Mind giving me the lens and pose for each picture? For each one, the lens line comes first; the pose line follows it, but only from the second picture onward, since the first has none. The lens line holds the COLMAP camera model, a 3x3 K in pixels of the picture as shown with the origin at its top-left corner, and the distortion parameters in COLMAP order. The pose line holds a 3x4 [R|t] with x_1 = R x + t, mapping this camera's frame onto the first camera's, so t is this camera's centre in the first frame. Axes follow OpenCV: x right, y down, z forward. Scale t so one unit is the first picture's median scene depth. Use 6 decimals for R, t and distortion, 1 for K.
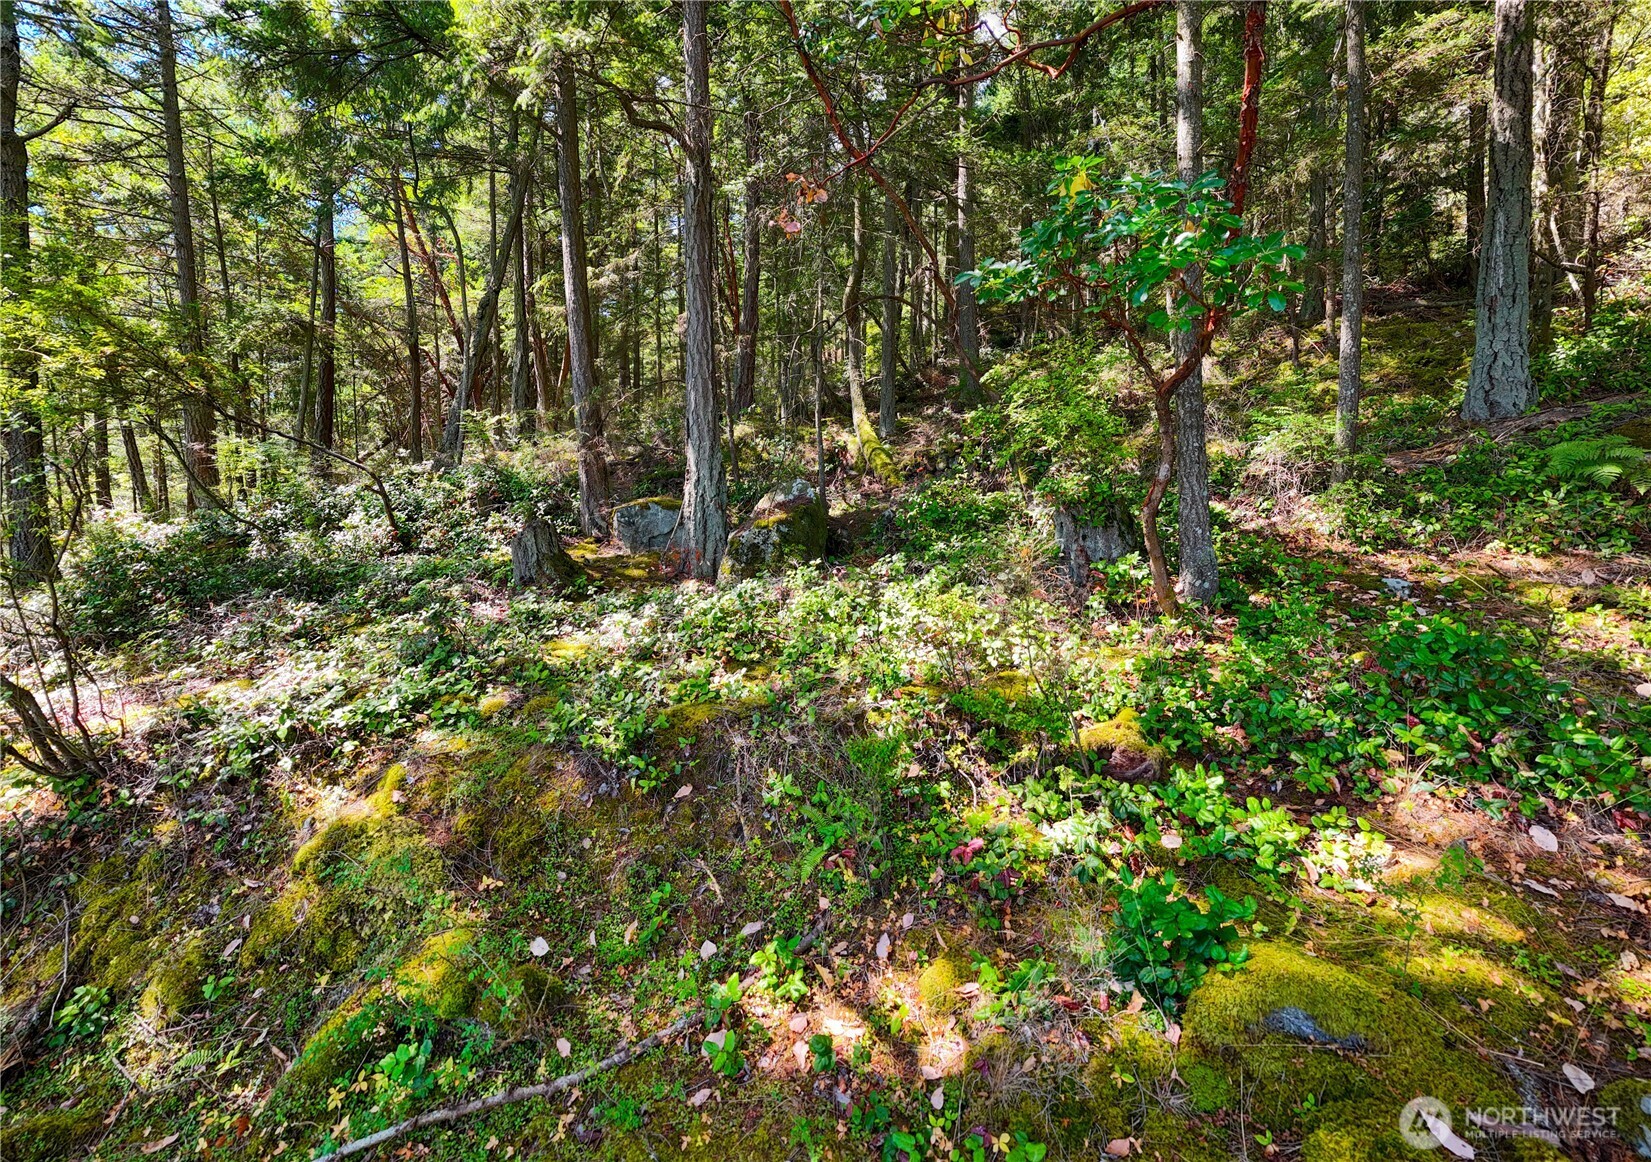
lens RADIAL K [[698.8, 0, 825.6], [0, 698.8, 546.6], [0, 0, 1]] dist [0.000794, 0.000491]
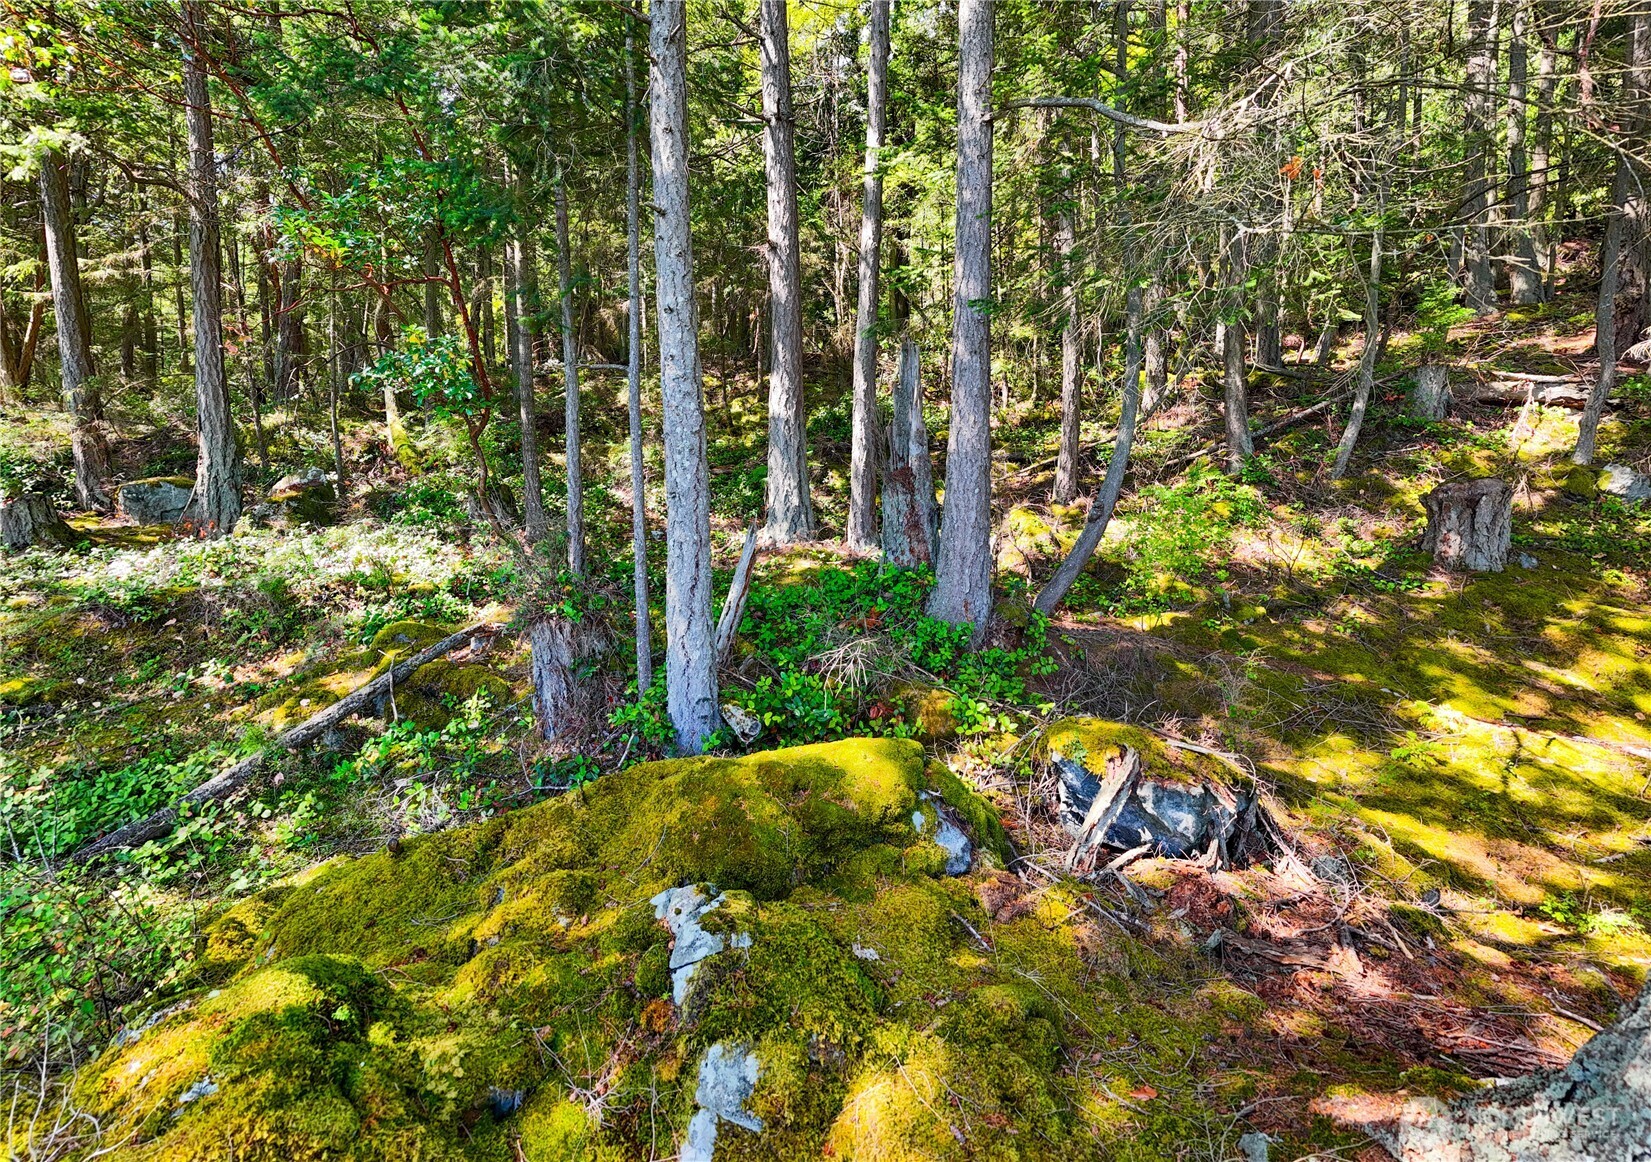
lens RADIAL K [[698.8, 0, 825.6], [0, 698.8, 546.6], [0, 0, 1]] dist [0.000794, 0.000491]
pose [[0.879496, -0.018273, 0.475555, 0.172163], [0.013449, 0.999818, 0.013545, 0.045725], [-0.475716, -0.005517, 0.879582, -0.572030]]
